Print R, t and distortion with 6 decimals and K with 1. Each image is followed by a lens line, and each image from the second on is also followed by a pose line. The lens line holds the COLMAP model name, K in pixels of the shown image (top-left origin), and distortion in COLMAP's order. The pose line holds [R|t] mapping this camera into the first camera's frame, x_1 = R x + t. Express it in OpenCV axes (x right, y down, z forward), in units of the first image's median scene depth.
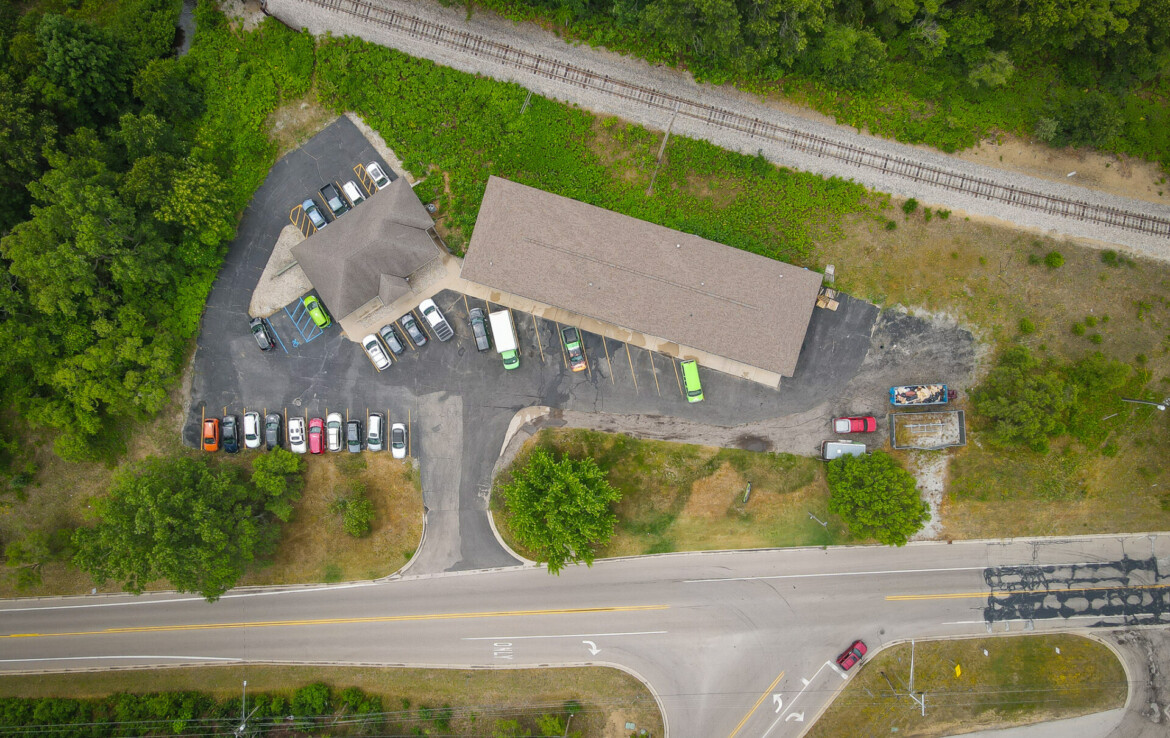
lens RADIAL K [[873.5, 0, 587.4], [0, 873.5, 367.6], [0, 0, 1]] dist [0.014654, 0.014455]
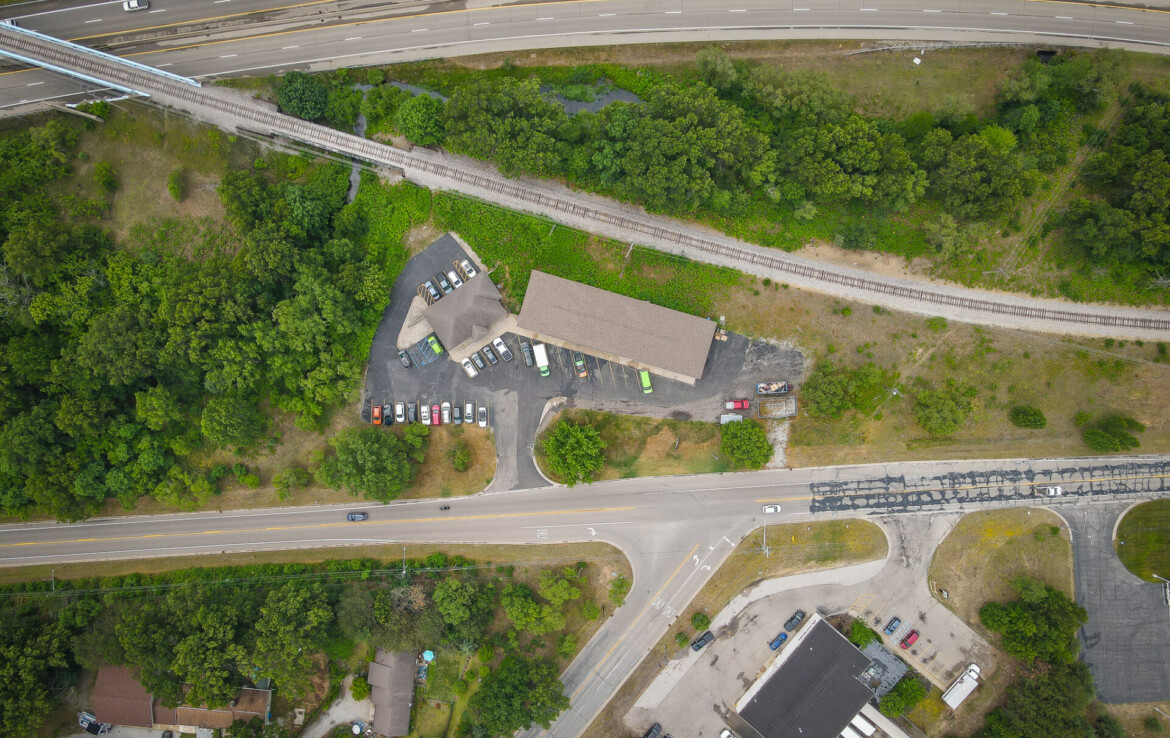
lens RADIAL K [[873.5, 0, 584.6], [0, 873.5, 369.4], [0, 0, 1]] dist [0.014654, 0.014455]
pose [[0.999888, -0.013226, 0.007029, -0.018528], [0.013108, 0.999777, 0.016558, -0.040467], [-0.007247, -0.016464, 0.999838, -0.784607]]
